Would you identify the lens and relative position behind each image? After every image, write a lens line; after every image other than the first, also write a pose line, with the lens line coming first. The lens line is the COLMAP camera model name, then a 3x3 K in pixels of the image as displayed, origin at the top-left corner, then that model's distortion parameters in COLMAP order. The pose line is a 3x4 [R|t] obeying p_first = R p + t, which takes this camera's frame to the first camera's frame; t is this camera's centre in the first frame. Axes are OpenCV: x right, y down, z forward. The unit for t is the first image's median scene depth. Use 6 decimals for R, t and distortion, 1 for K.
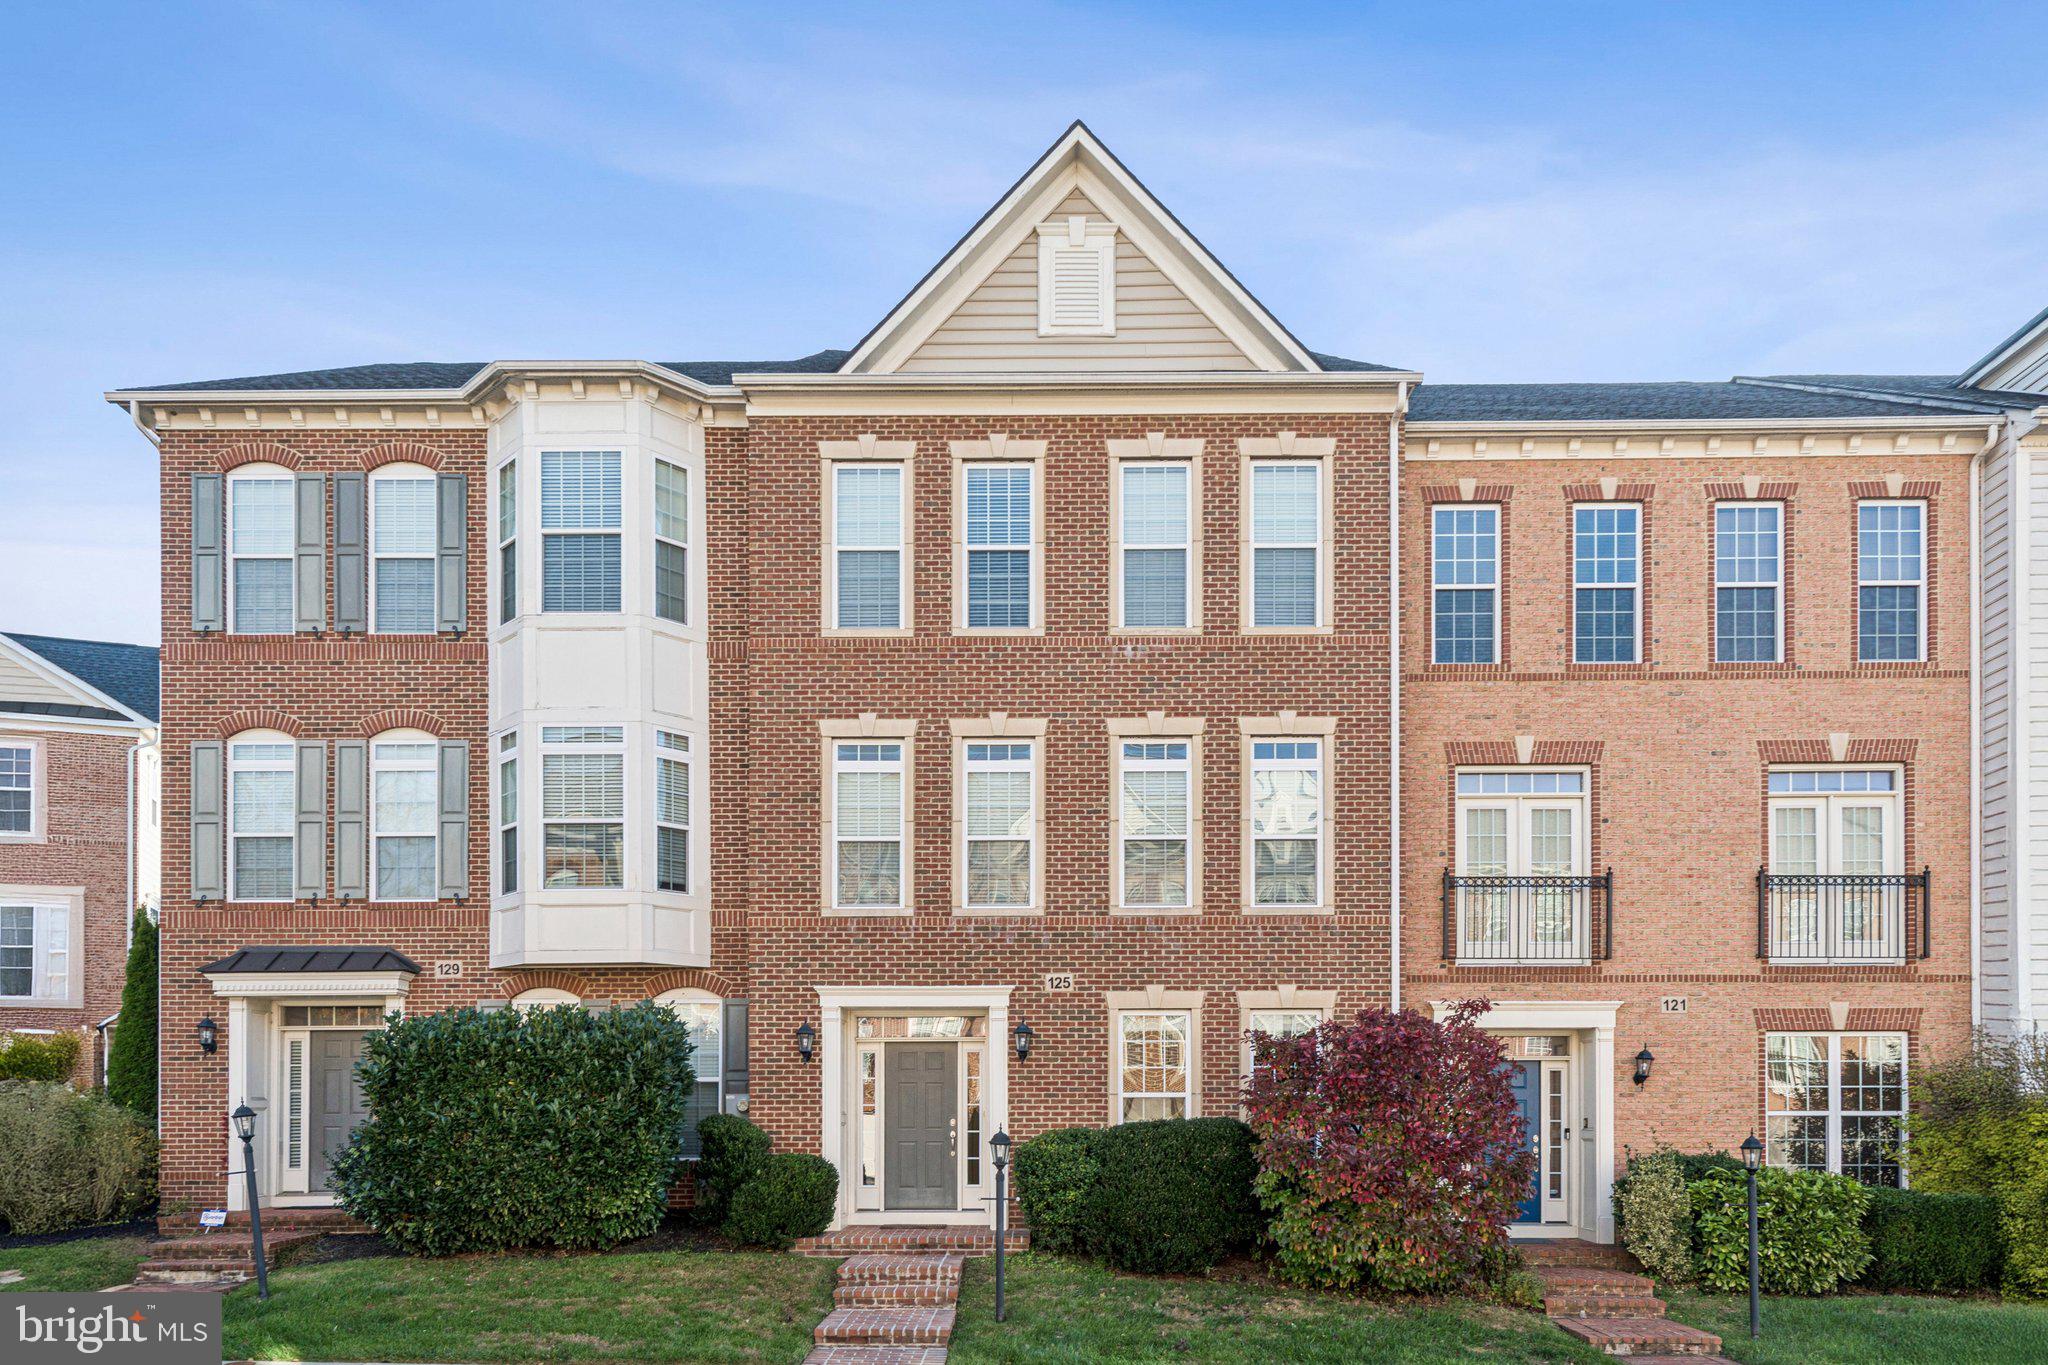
lens RADIAL K [[1580.4, 0, 1025.3], [0, 1580.4, 691.6], [0, 0, 1]] dist [0.011050, 0.005760]
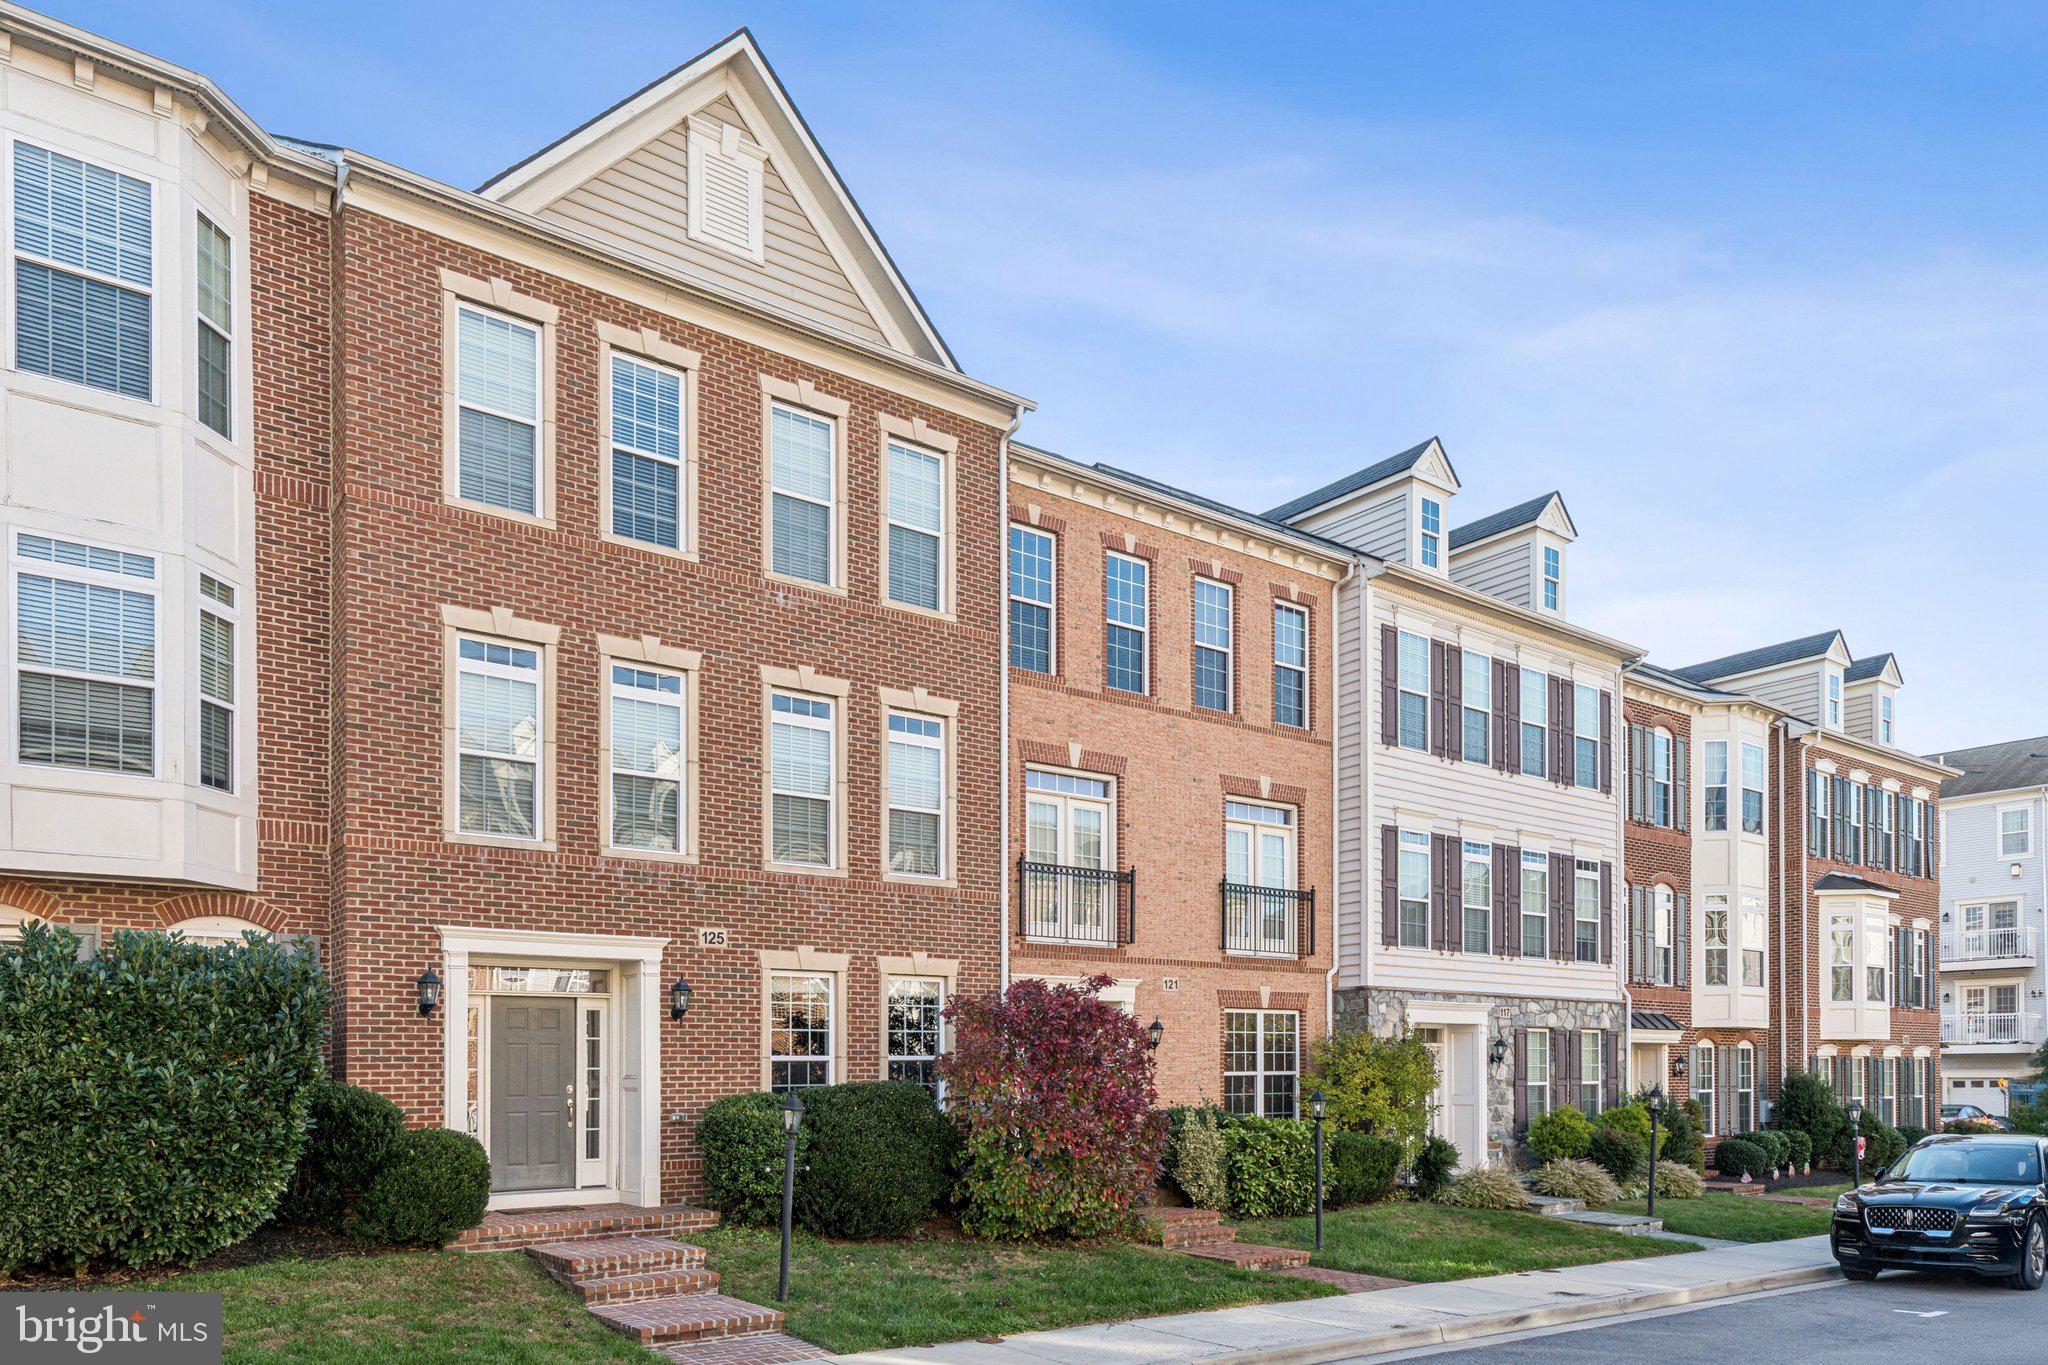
lens RADIAL K [[1552.5, 0, 1025.3], [0, 1552.5, 673.1], [0, 0, 1]] dist [0.005500, 0.005897]
pose [[0.725437, 0.168511, 0.667342, -0.463990], [-0.172648, 0.983119, -0.060571, 0.052074], [-0.666284, -0.071274, 0.742284, 0.200245]]
